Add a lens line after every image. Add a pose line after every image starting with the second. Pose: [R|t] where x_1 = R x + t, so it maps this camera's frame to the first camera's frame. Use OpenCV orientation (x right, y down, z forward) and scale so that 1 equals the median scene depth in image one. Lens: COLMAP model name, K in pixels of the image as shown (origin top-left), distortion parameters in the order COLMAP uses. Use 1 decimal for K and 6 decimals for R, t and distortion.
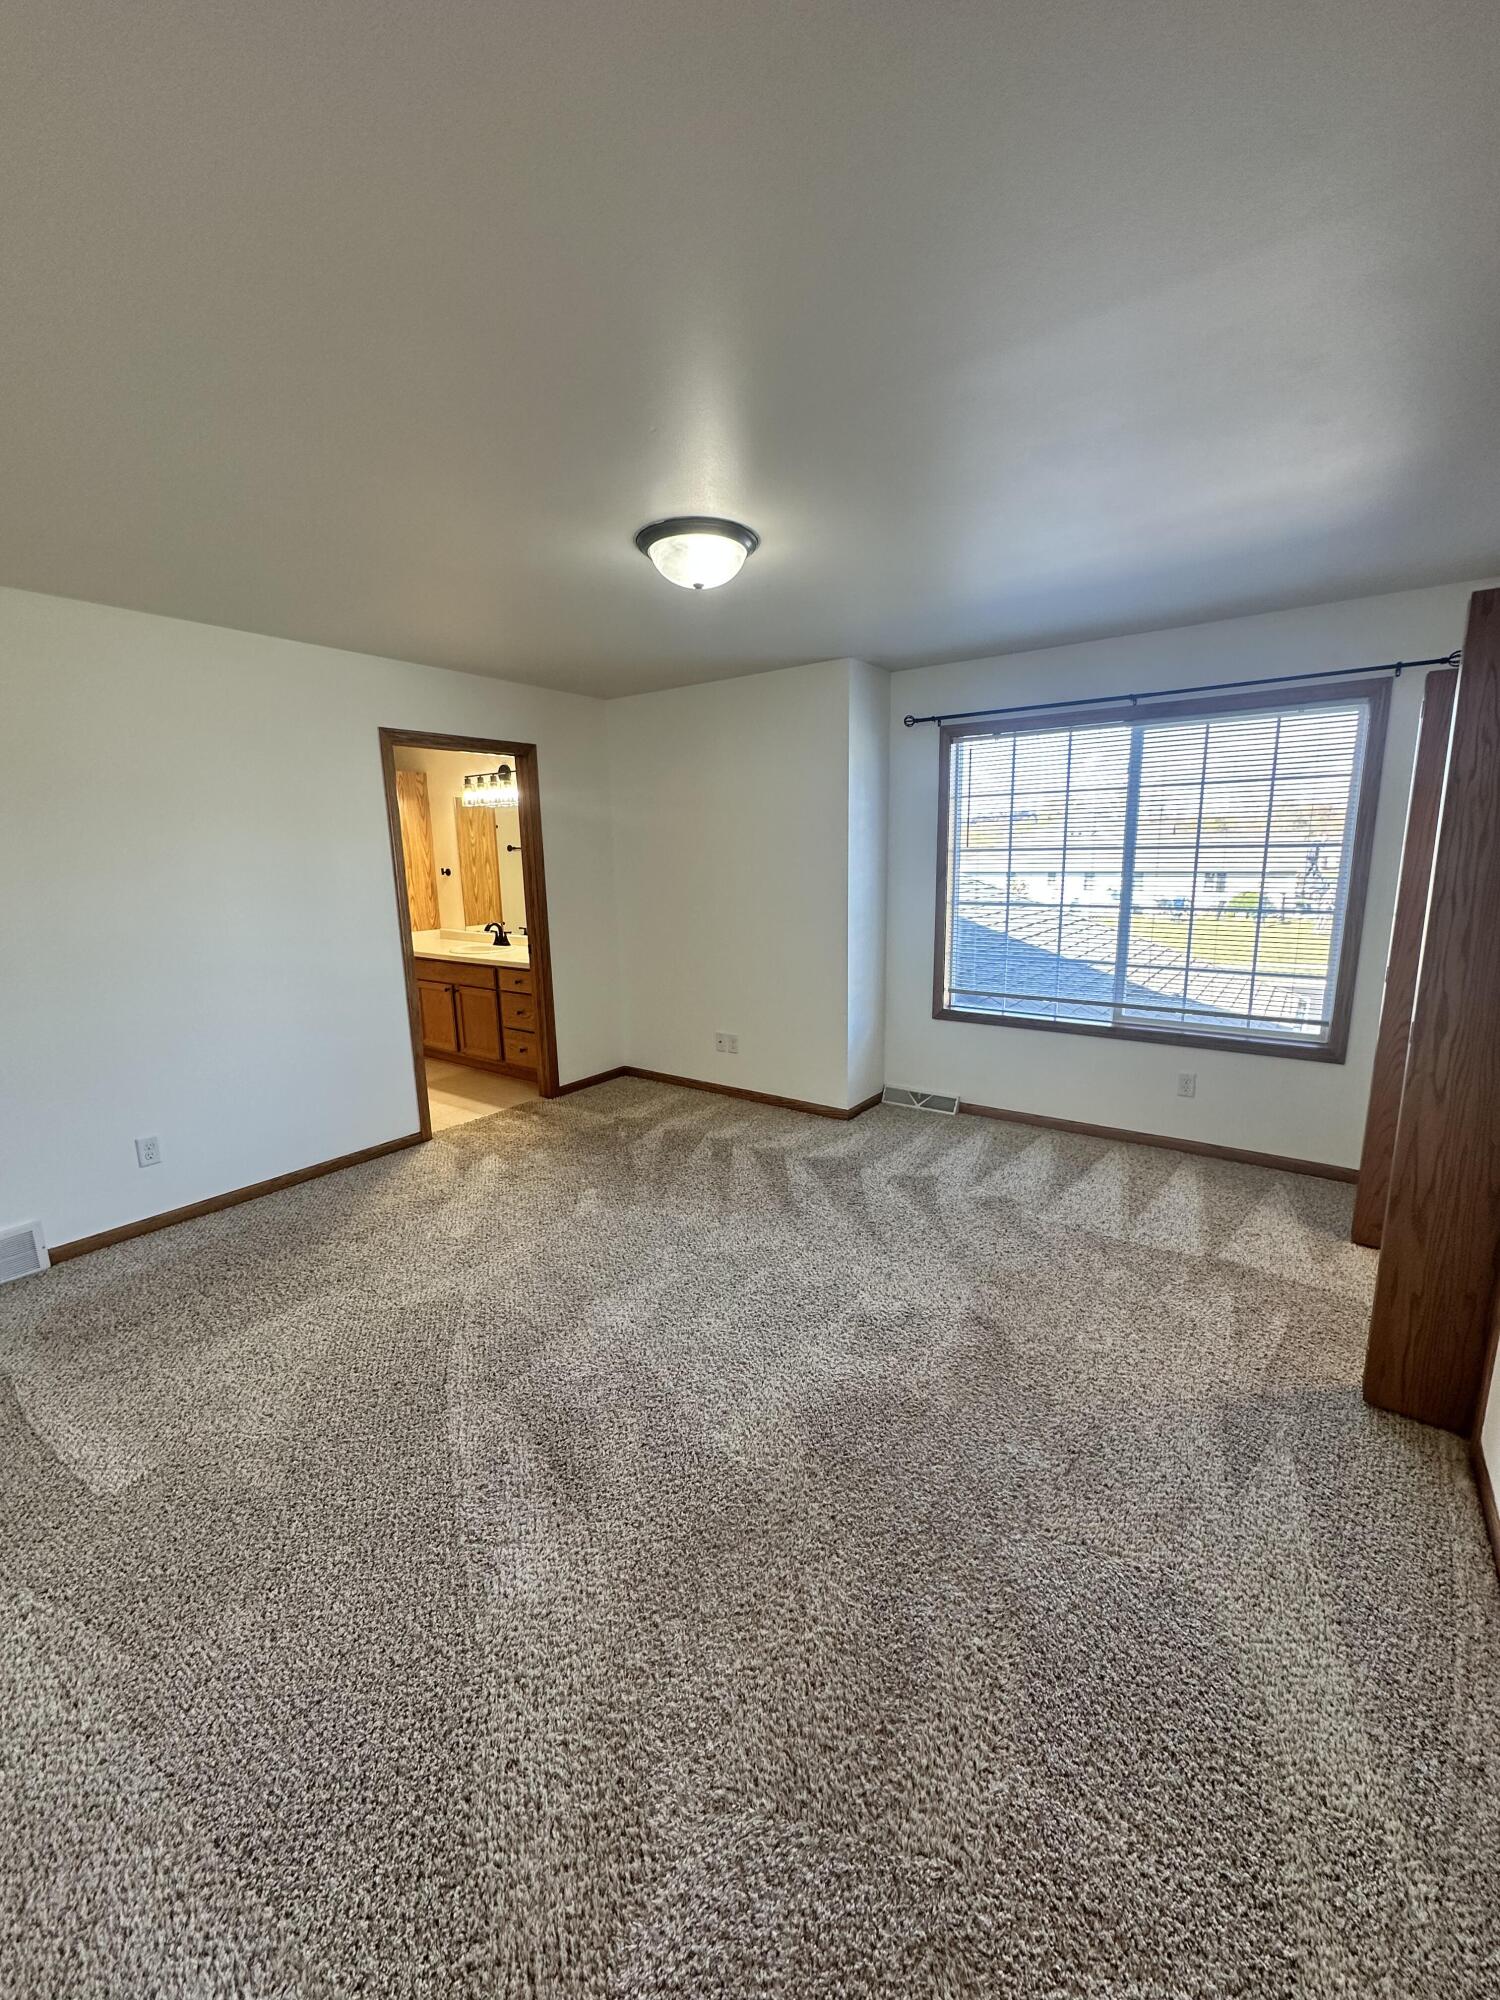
lens RADIAL K [[796.8, 0, 752.0], [0, 796.8, 1002.1], [0, 0, 1]] dist [-0.000835, 0.000388]
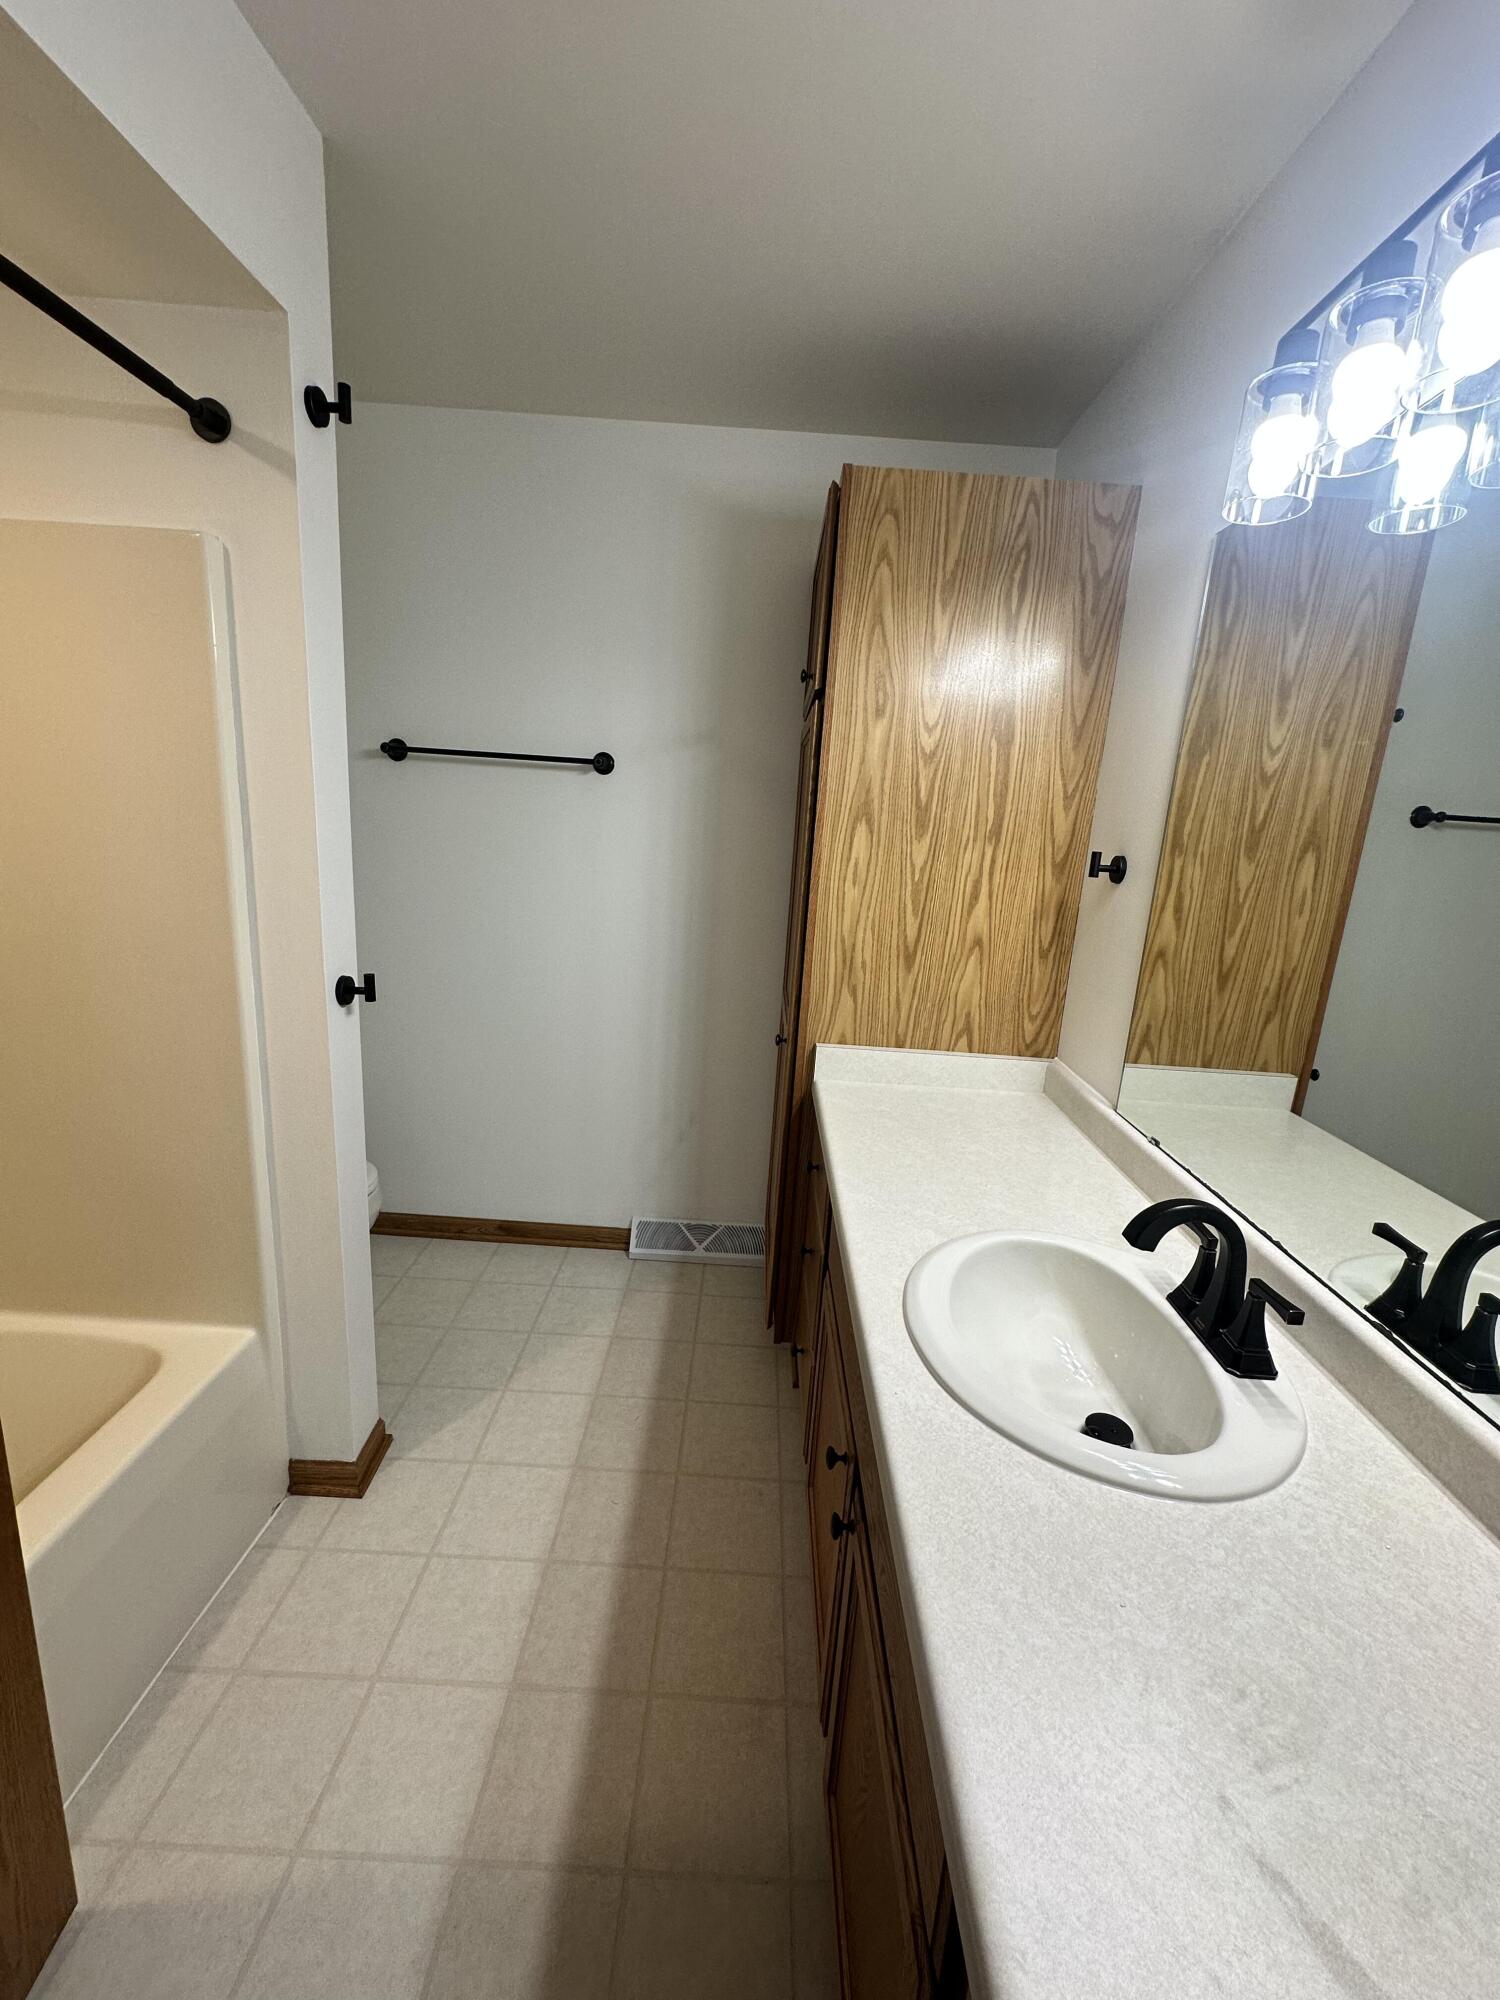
lens RADIAL K [[796.8, 0, 752.0], [0, 796.8, 1002.1], [0, 0, 1]] dist [-0.000835, 0.000388]
pose [[0.573623, 0.233473, -0.785141, -0.233087], [-0.232425, 0.965515, 0.117301, -0.122386], [0.785452, 0.115200, 0.608107, 0.743292]]
